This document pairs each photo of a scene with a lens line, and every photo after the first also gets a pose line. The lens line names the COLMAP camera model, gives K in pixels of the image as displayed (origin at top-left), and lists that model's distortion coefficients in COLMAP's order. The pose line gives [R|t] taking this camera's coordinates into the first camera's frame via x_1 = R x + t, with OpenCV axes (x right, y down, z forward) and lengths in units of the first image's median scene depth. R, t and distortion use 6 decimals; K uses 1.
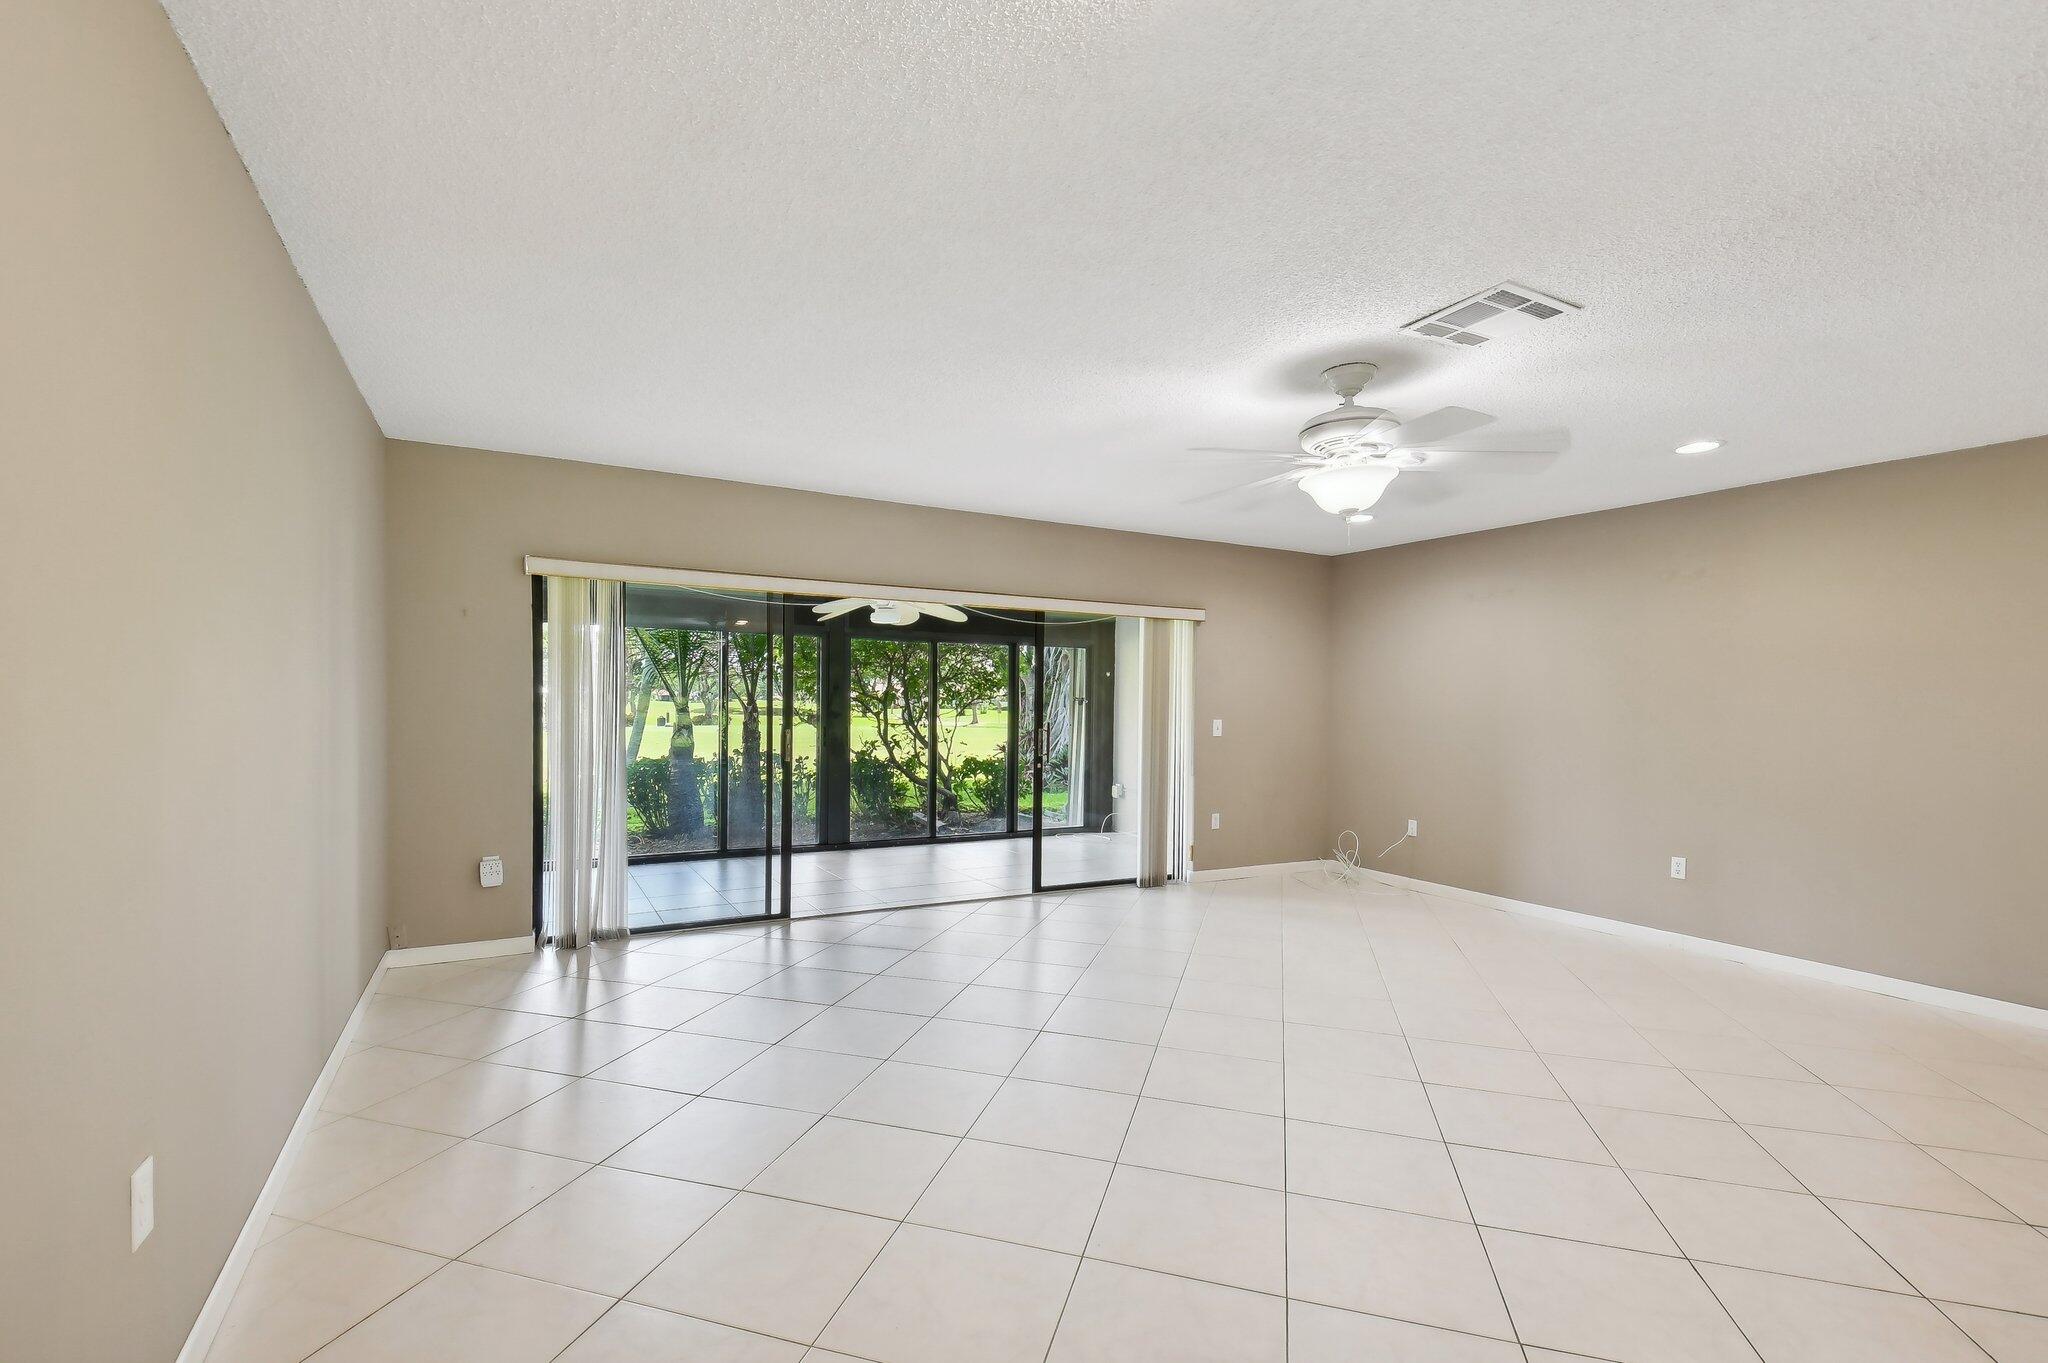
lens RADIAL K [[914.5, 0, 1006.2], [0, 914.5, 723.4], [0, 0, 1]] dist [0.037626, 0.000080]
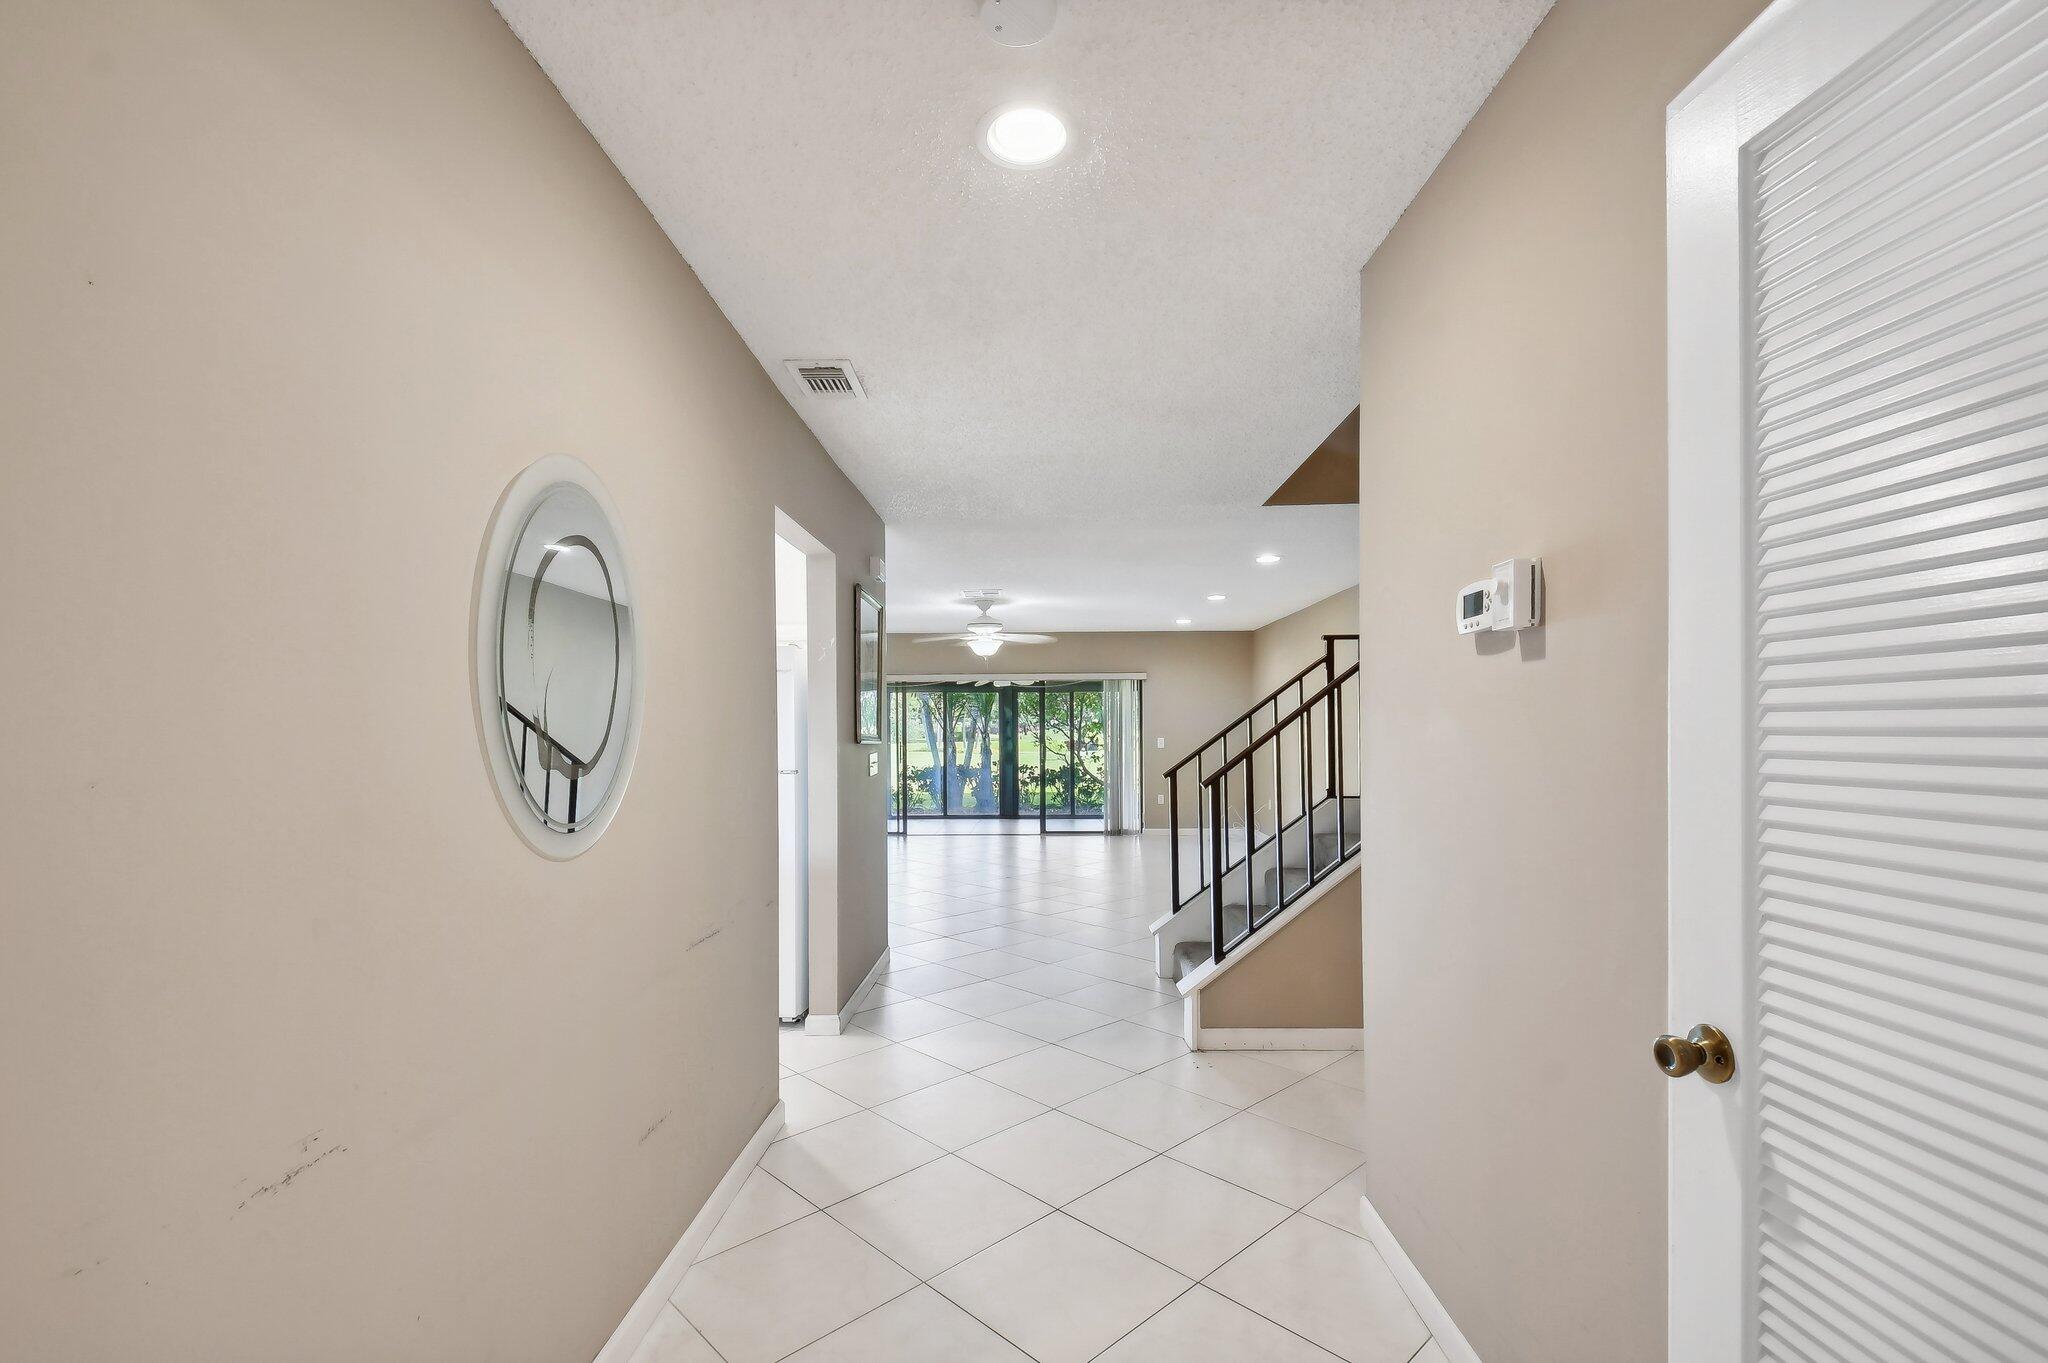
lens RADIAL K [[901.5, 0, 1028.9], [0, 901.5, 719.5], [0, 0, 1]] dist [0.030976, -0.000049]
pose [[0.870844, -0.025824, -0.490881, 0.900081], [0.008597, 0.999267, -0.037317, 0.023307], [0.491485, 0.028277, 0.870427, -0.588792]]
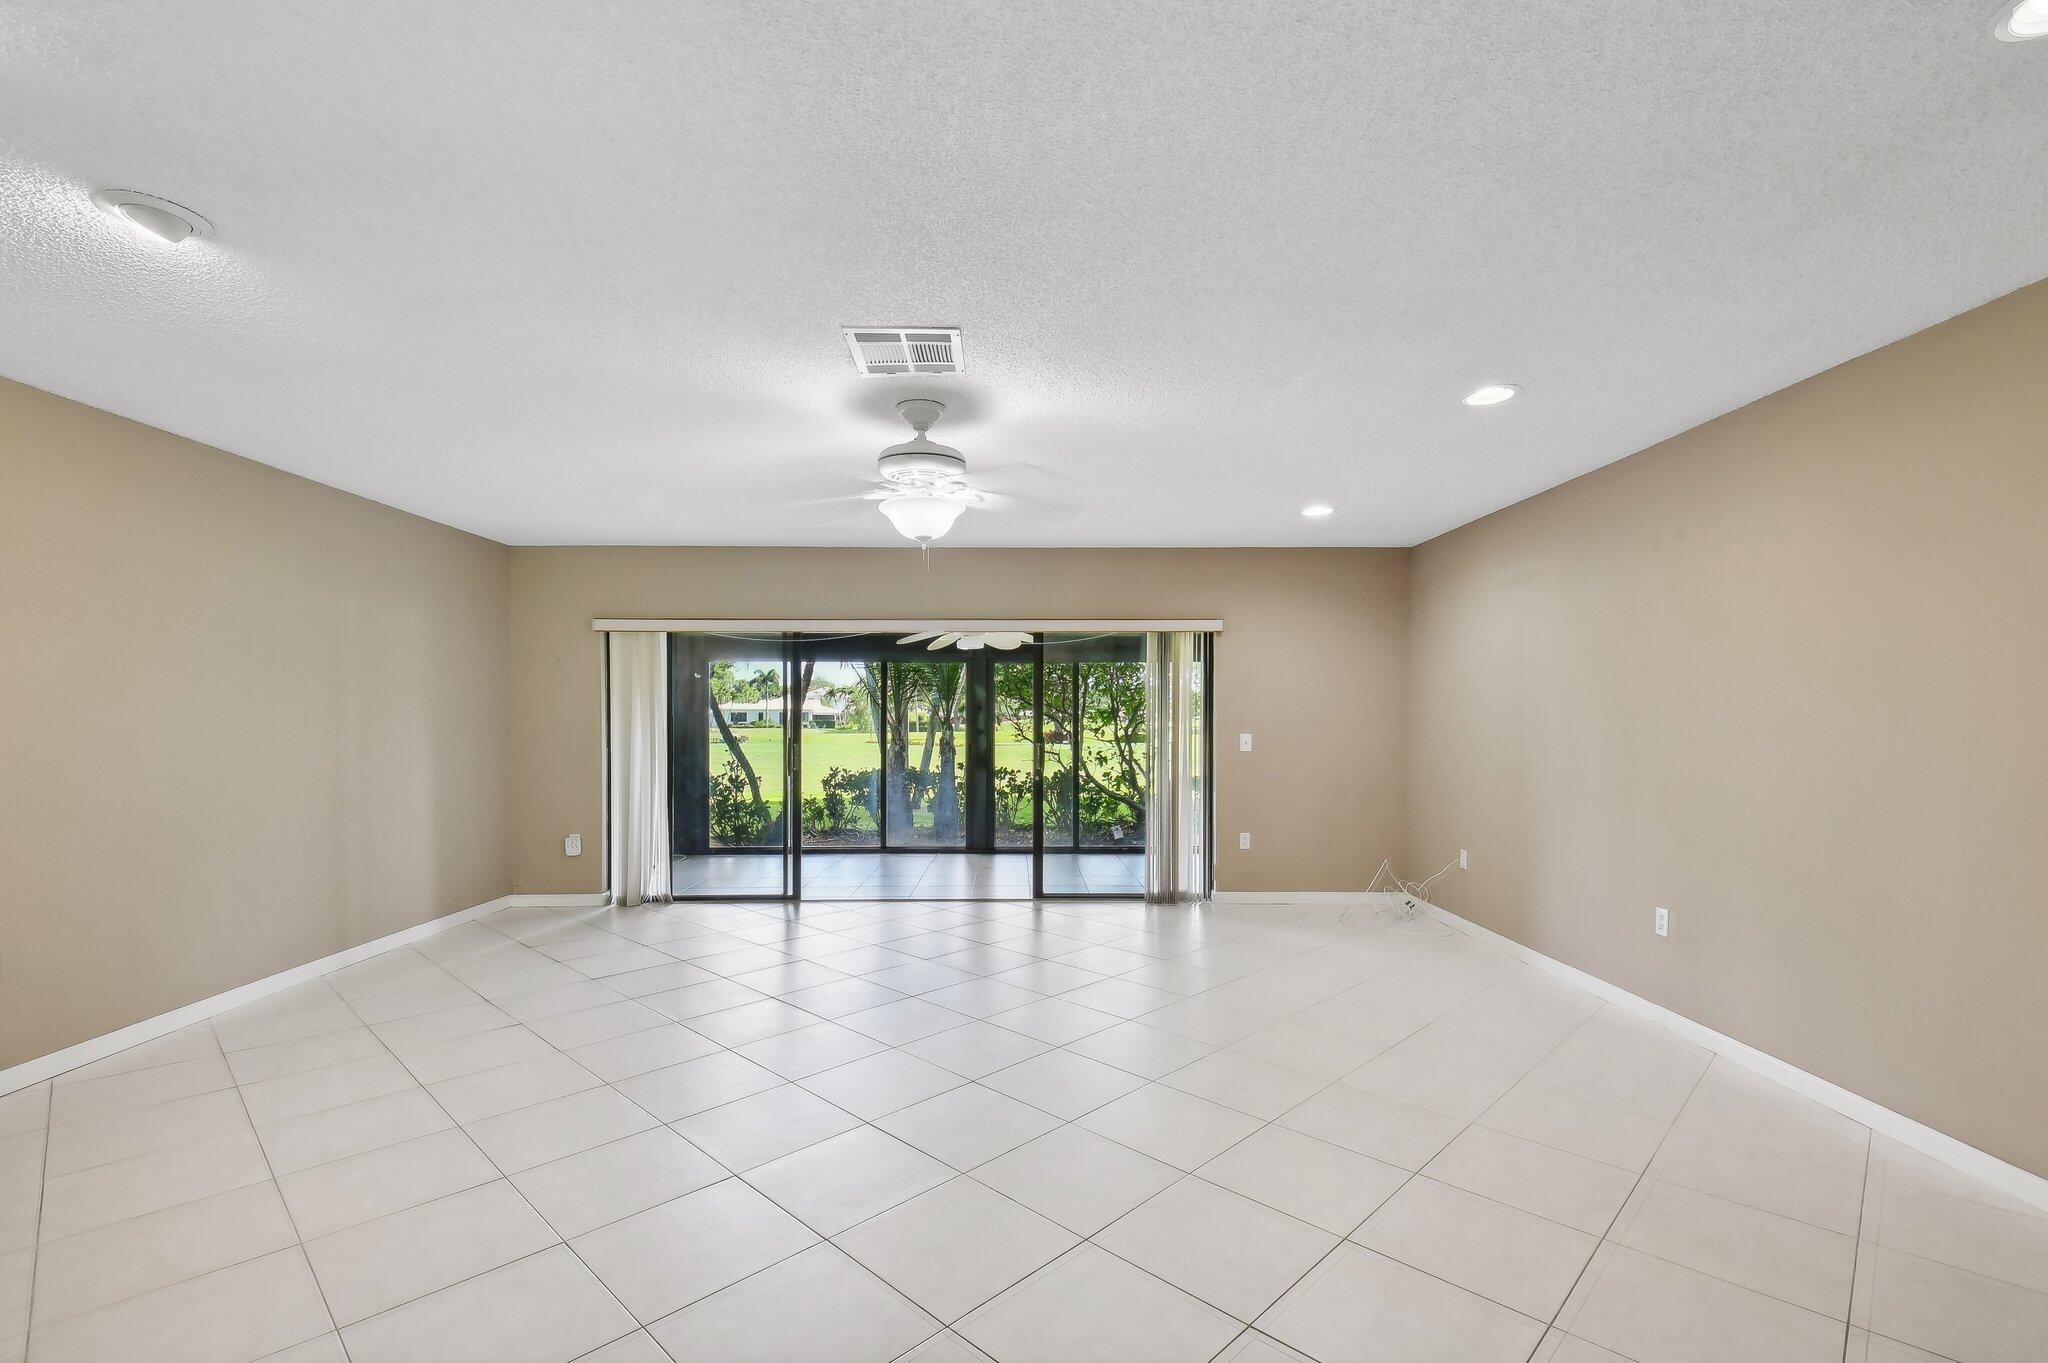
lens RADIAL K [[901.5, 0, 1028.9], [0, 901.5, 719.5], [0, 0, 1]] dist [0.030976, -0.000049]
pose [[0.884966, -0.014070, -0.465444, 0.510971], [0.002172, 0.999657, -0.026089, 0.005642], [0.465651, 0.022077, 0.884693, 0.071410]]
